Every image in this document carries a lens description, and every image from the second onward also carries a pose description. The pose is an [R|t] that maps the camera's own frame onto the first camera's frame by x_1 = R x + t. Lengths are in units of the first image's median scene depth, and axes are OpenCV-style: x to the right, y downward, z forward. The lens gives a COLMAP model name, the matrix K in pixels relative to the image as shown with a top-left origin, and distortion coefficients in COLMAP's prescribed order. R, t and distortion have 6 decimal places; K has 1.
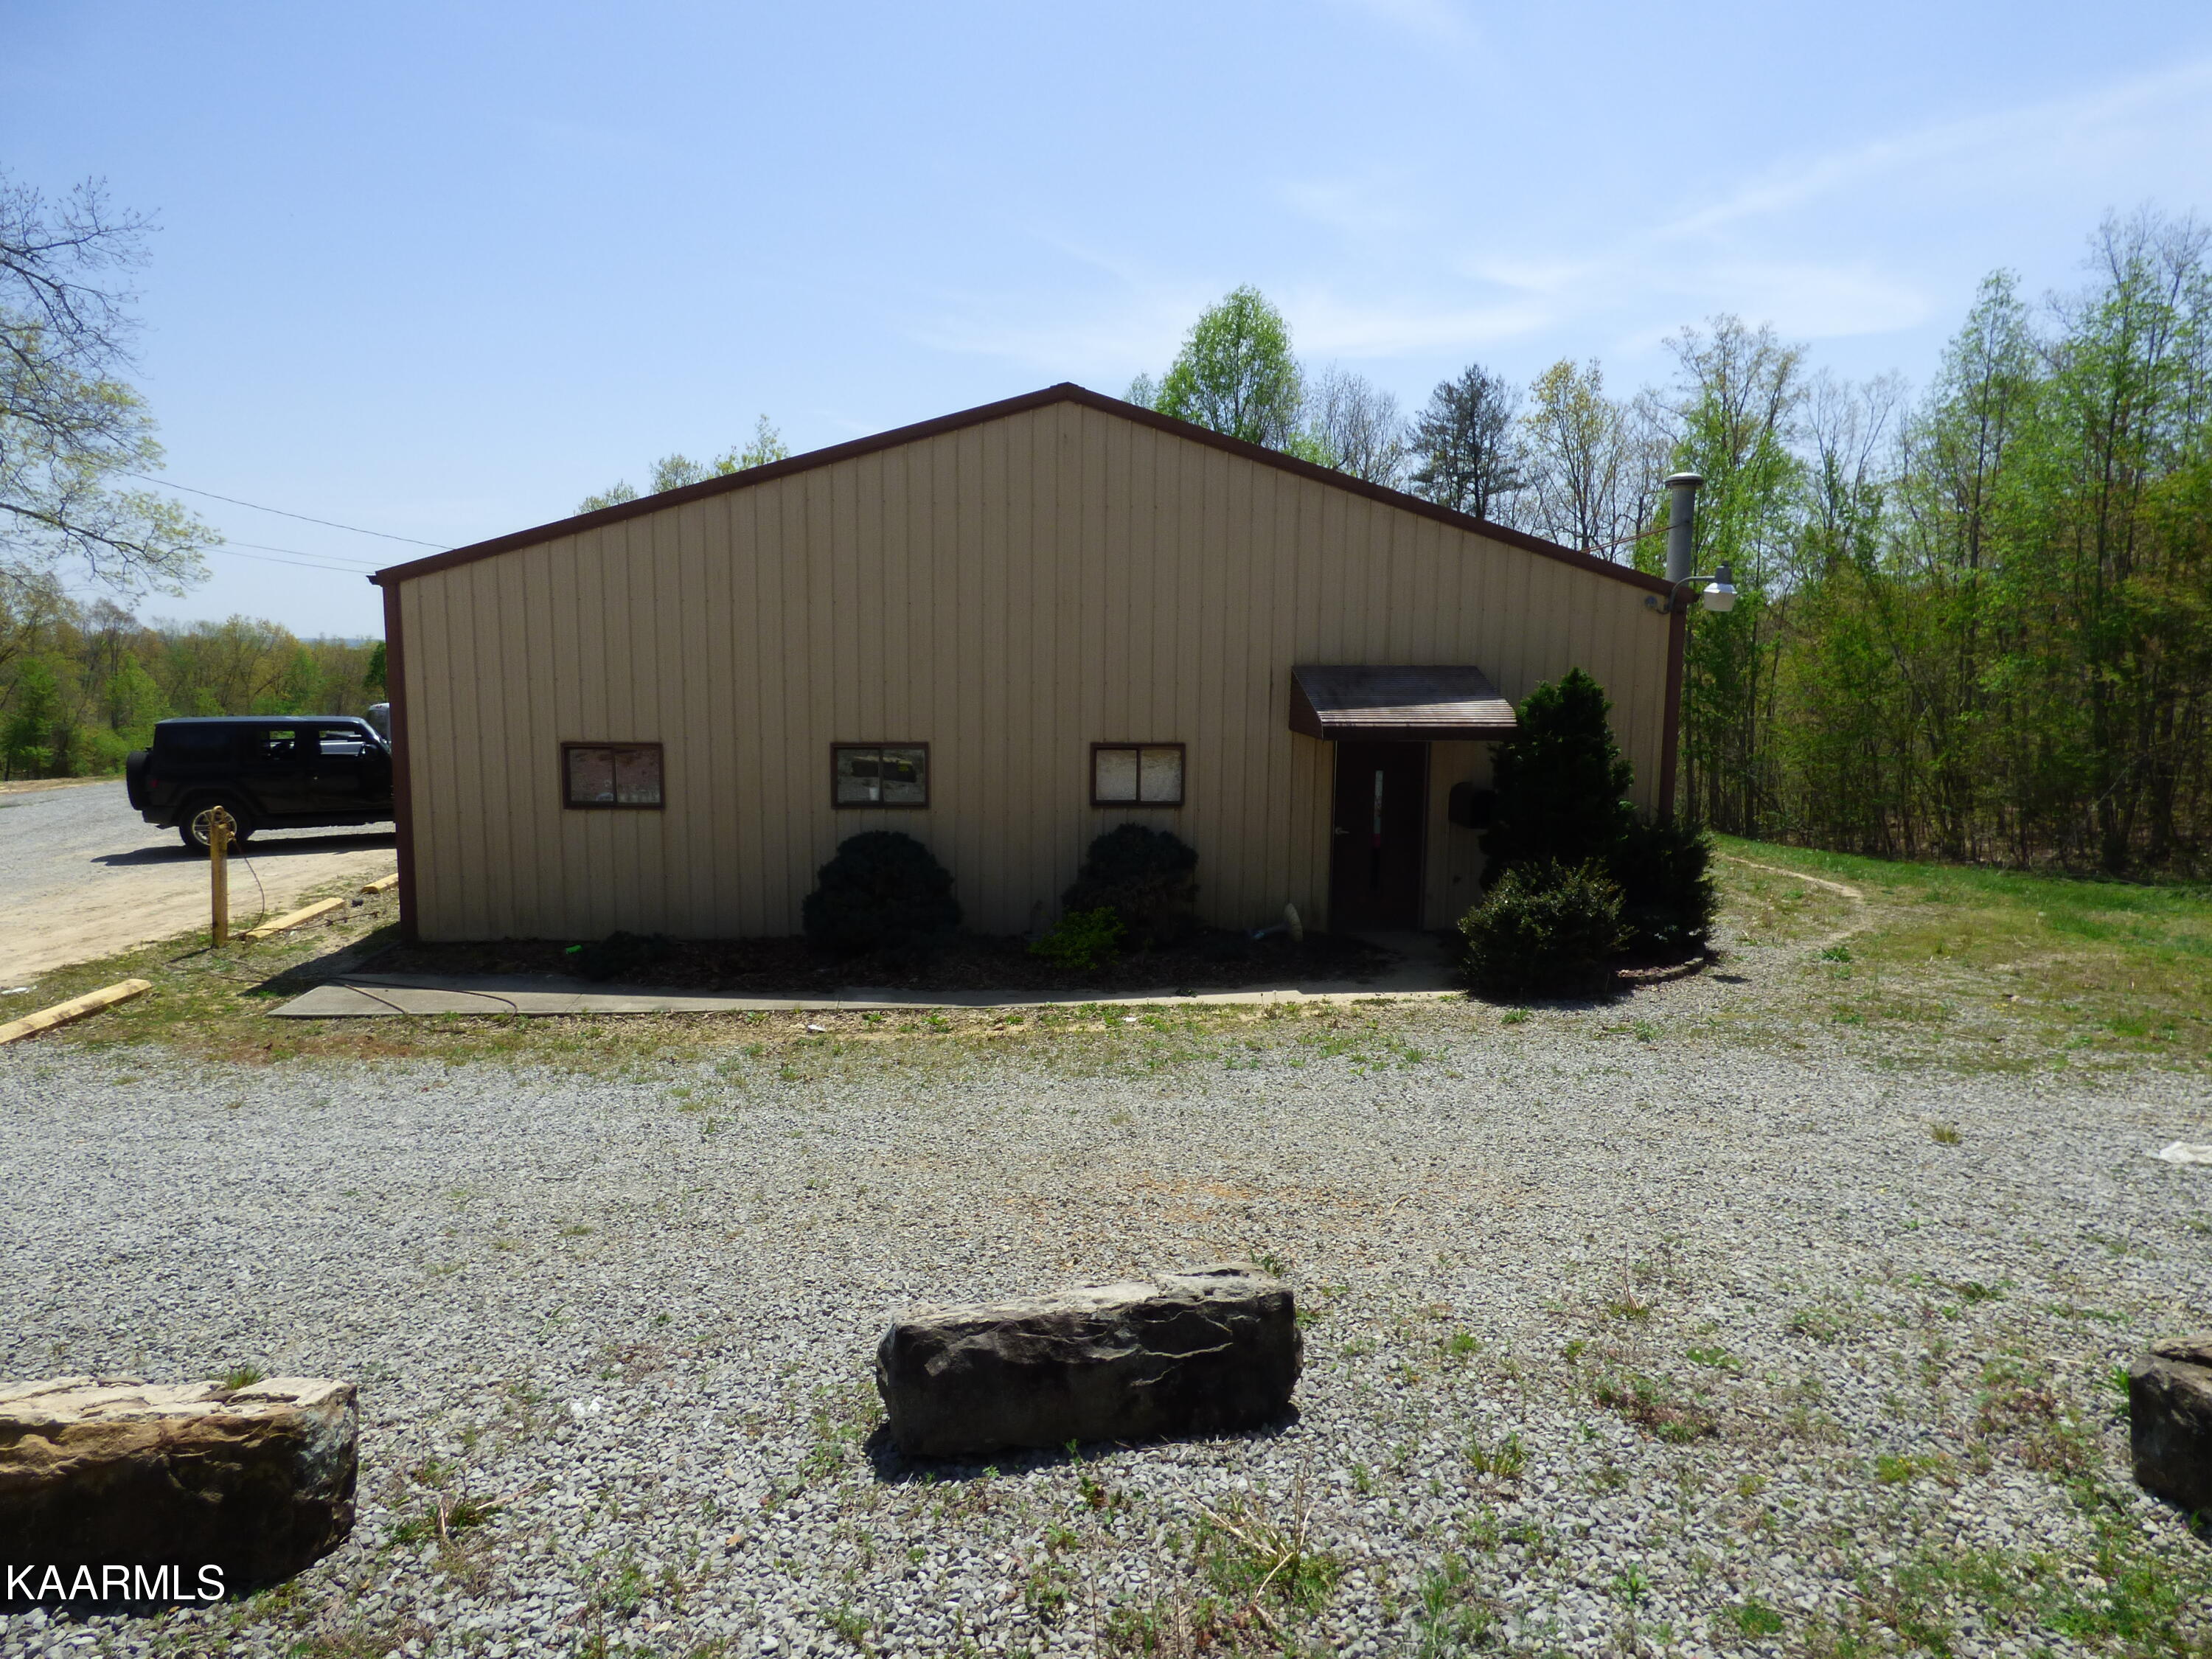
lens RADIAL K [[1366.3, 0, 1115.7], [0, 1366.3, 832.1], [0, 0, 1]] dist [-0.009388, -0.008182]
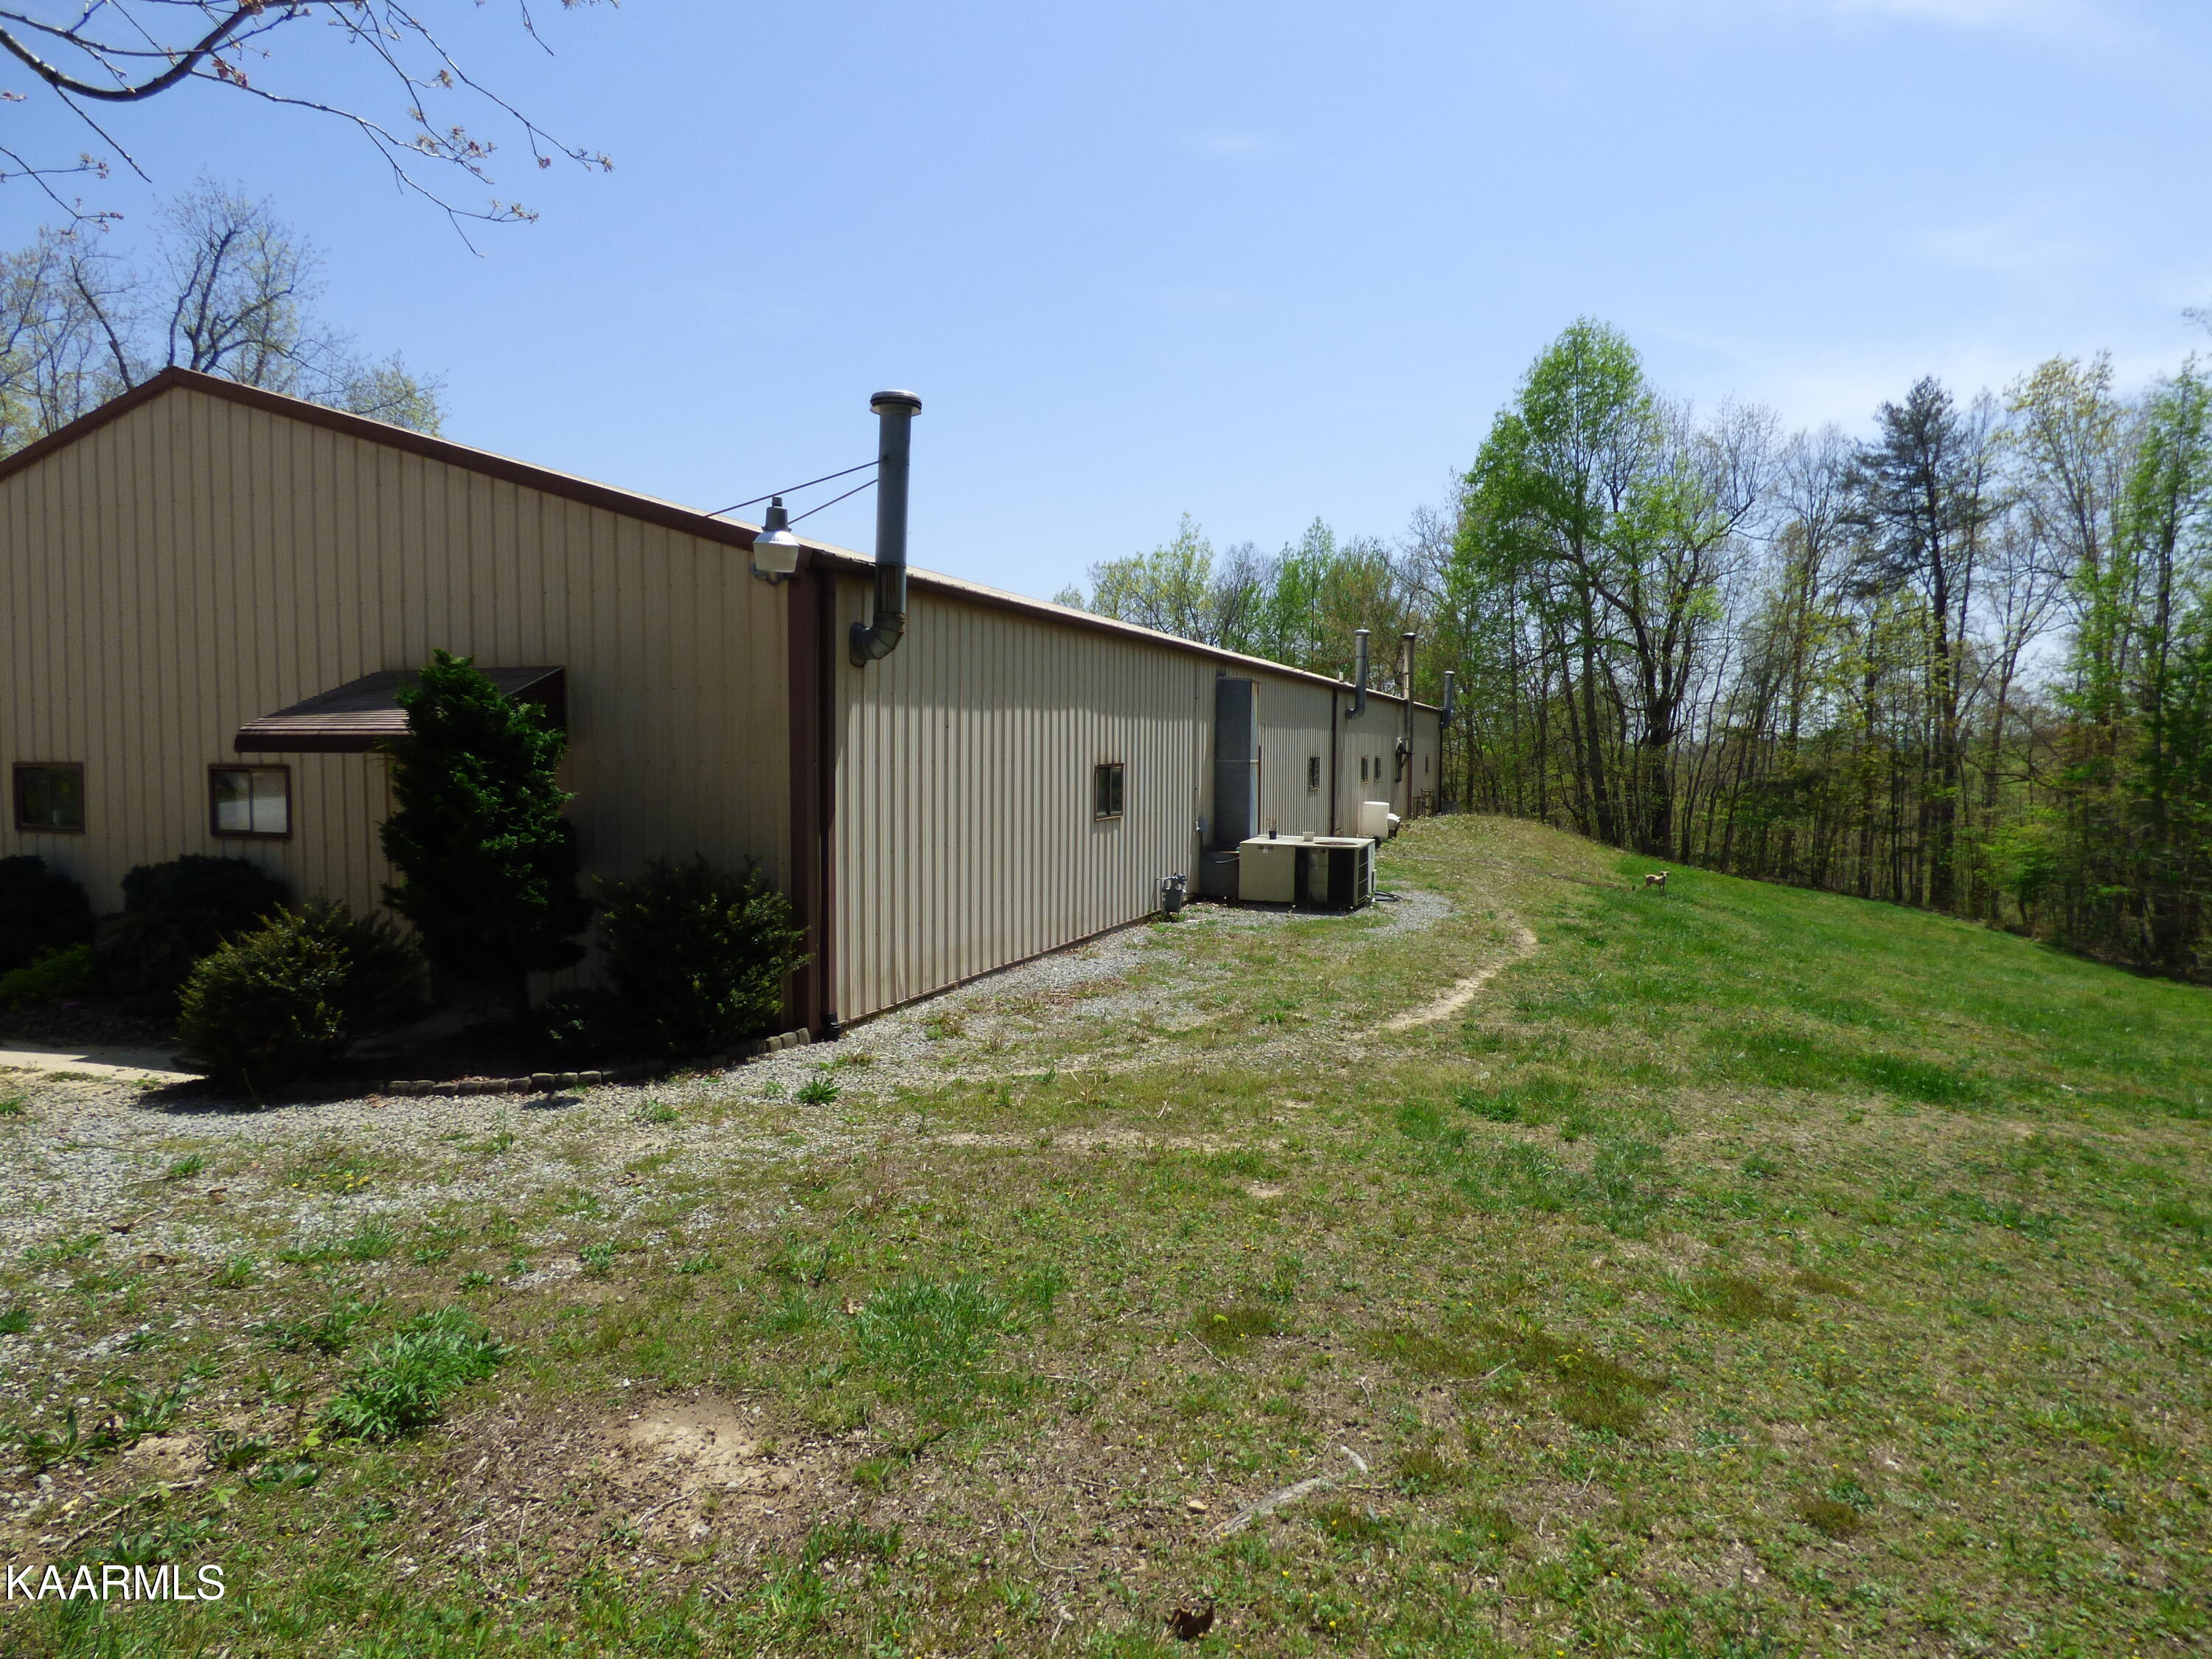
lens RADIAL K [[1366.3, 0, 1101.5], [0, 1366.3, 830.8], [0, 0, 1]] dist [-0.009388, -0.008182]
pose [[0.903789, 0.017893, -0.427605, 0.853781], [-0.049695, 0.996755, -0.063328, 0.004662], [0.425084, 0.078484, 0.901745, 0.441651]]
